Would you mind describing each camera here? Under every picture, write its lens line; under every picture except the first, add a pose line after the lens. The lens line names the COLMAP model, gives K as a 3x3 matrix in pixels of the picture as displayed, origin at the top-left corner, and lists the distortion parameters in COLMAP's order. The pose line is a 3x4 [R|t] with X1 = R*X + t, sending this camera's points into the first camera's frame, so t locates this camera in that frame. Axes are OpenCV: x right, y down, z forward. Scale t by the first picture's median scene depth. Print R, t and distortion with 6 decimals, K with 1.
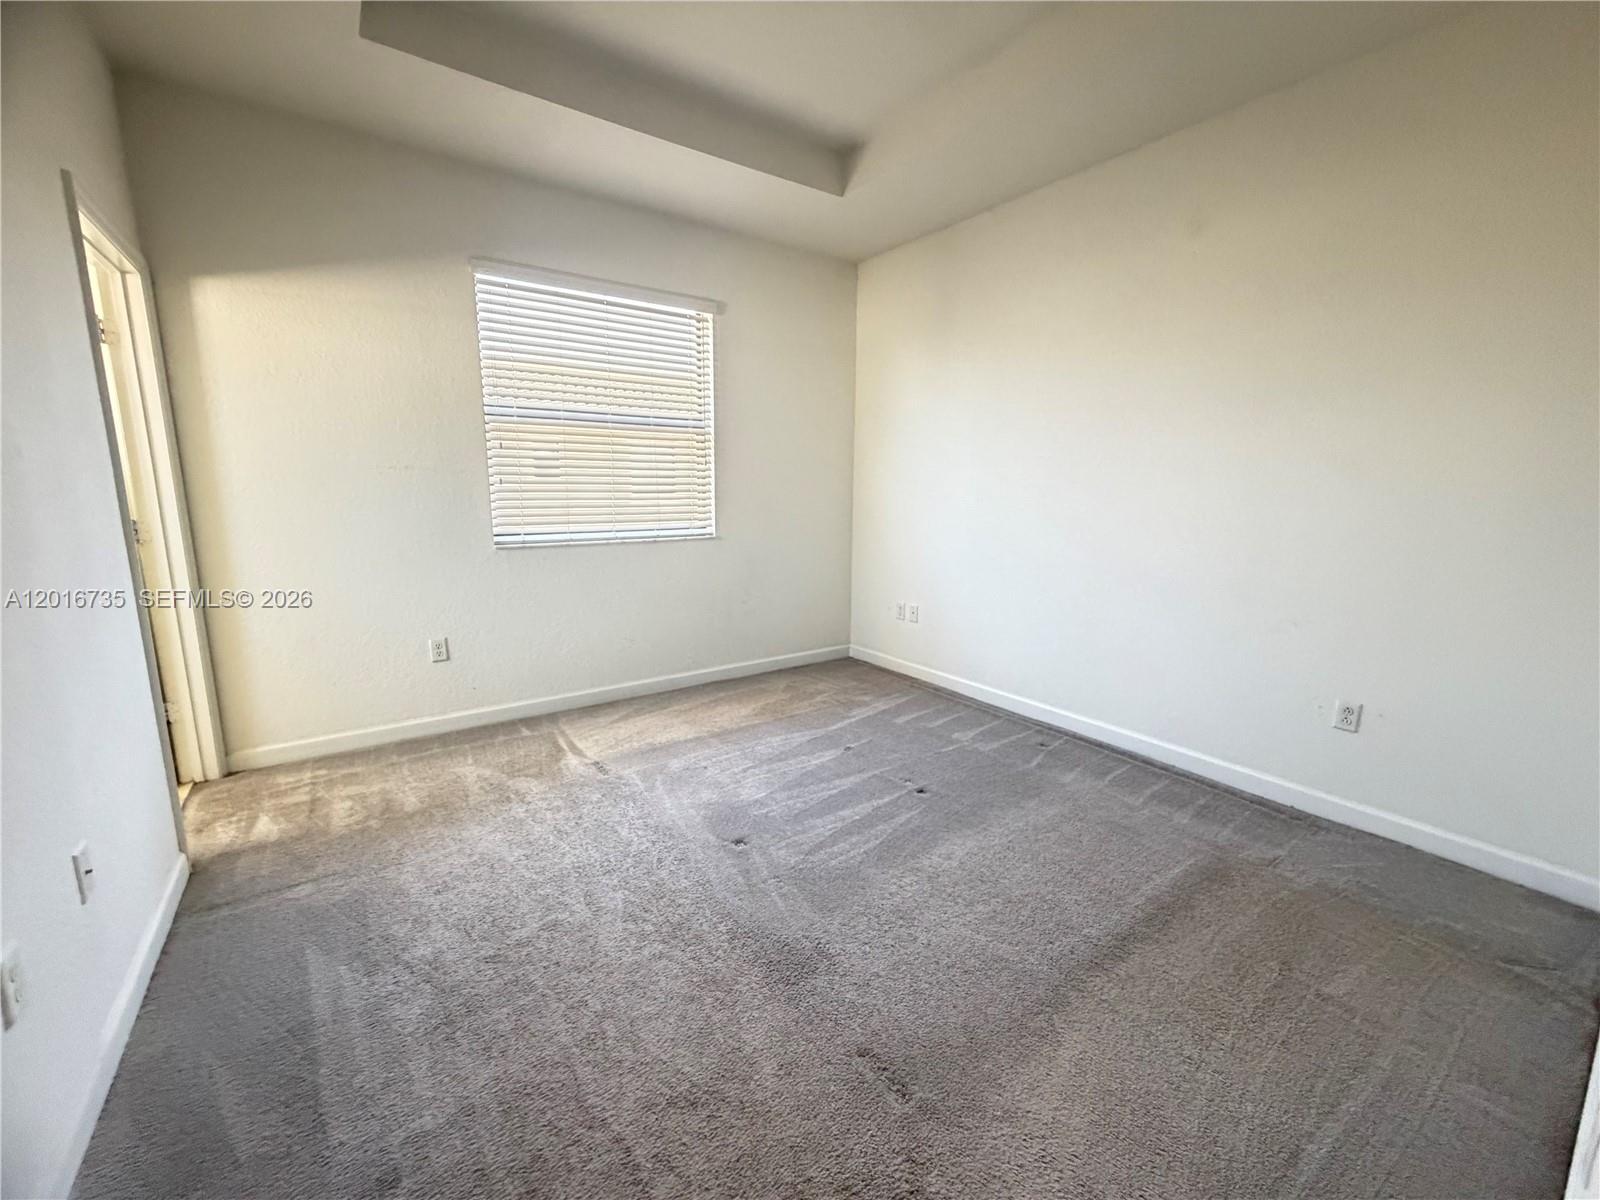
lens RADIAL K [[639.1, 0, 795.4], [0, 639.1, 596.7], [0, 0, 1]] dist [0.000477, -0.000249]
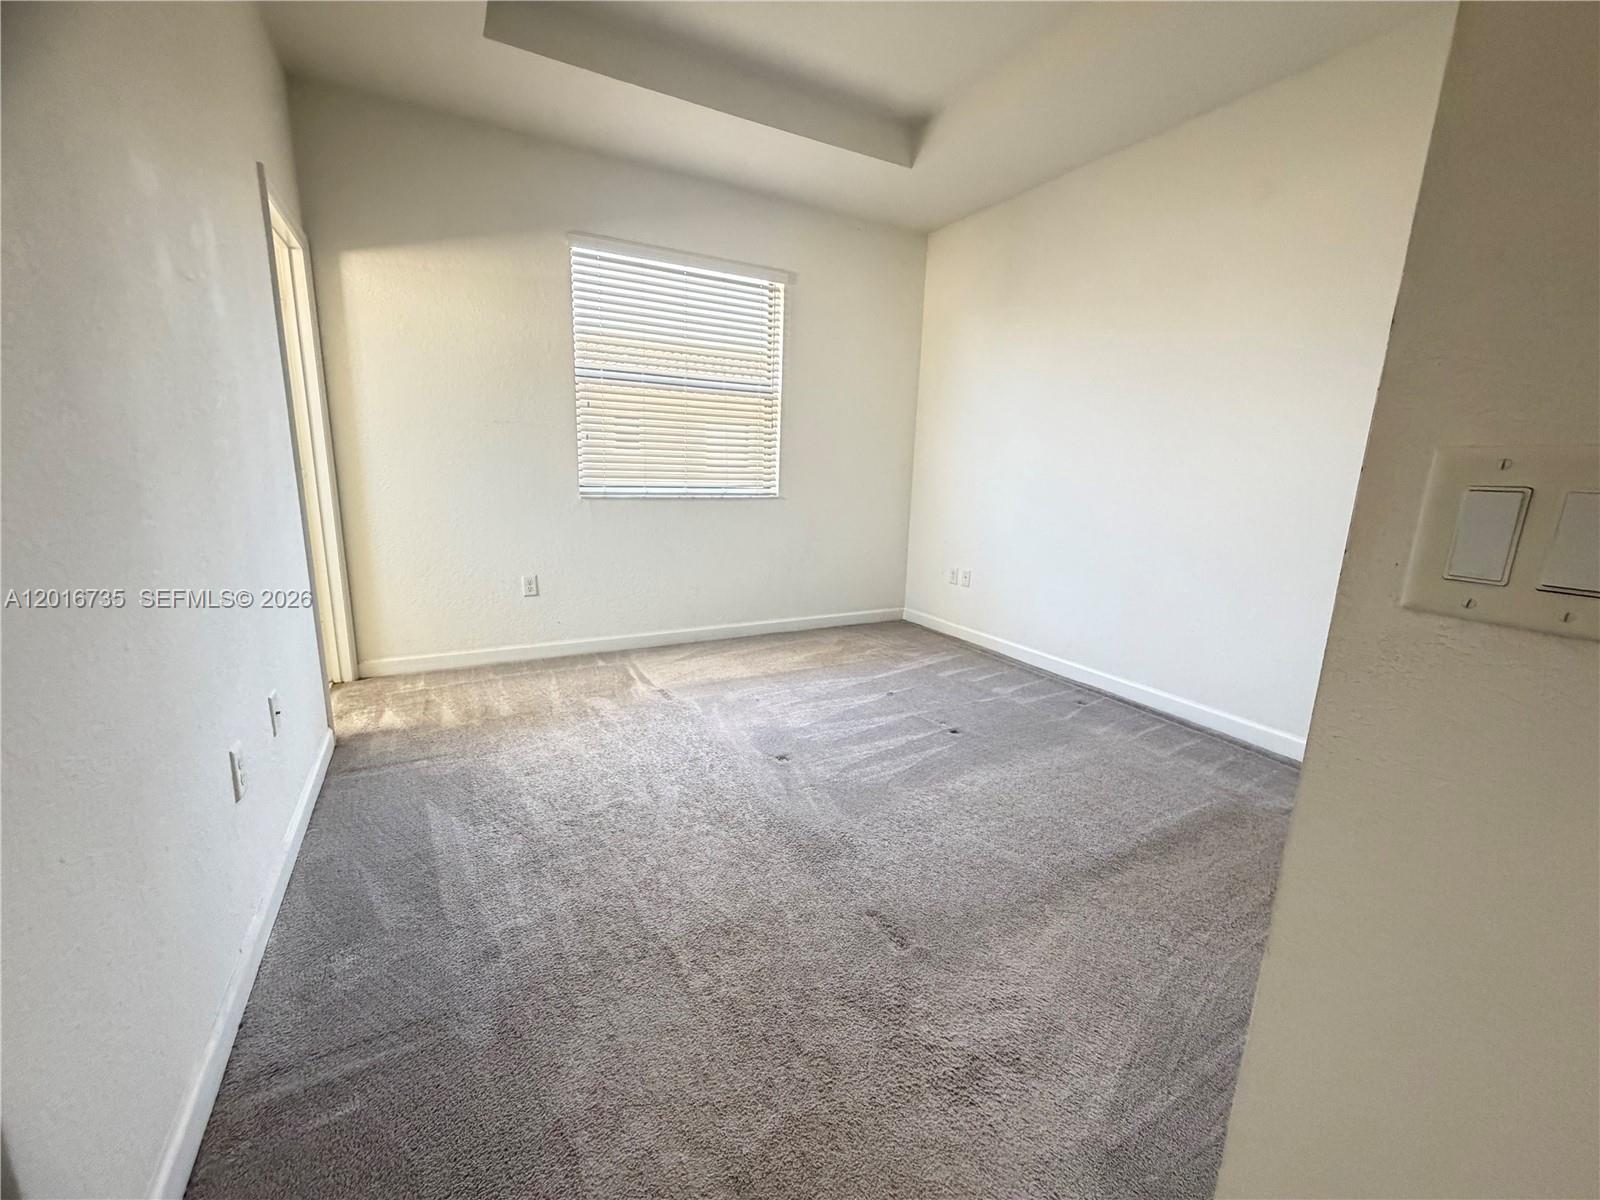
lens RADIAL K [[639.1, 0, 795.4], [0, 639.1, 596.7], [0, 0, 1]] dist [0.000477, -0.000249]
pose [[0.993353, 0.046209, -0.105422, 0.036191], [-0.042904, 0.998520, 0.033415, 0.056812], [0.106810, -0.028670, 0.993866, -0.093721]]
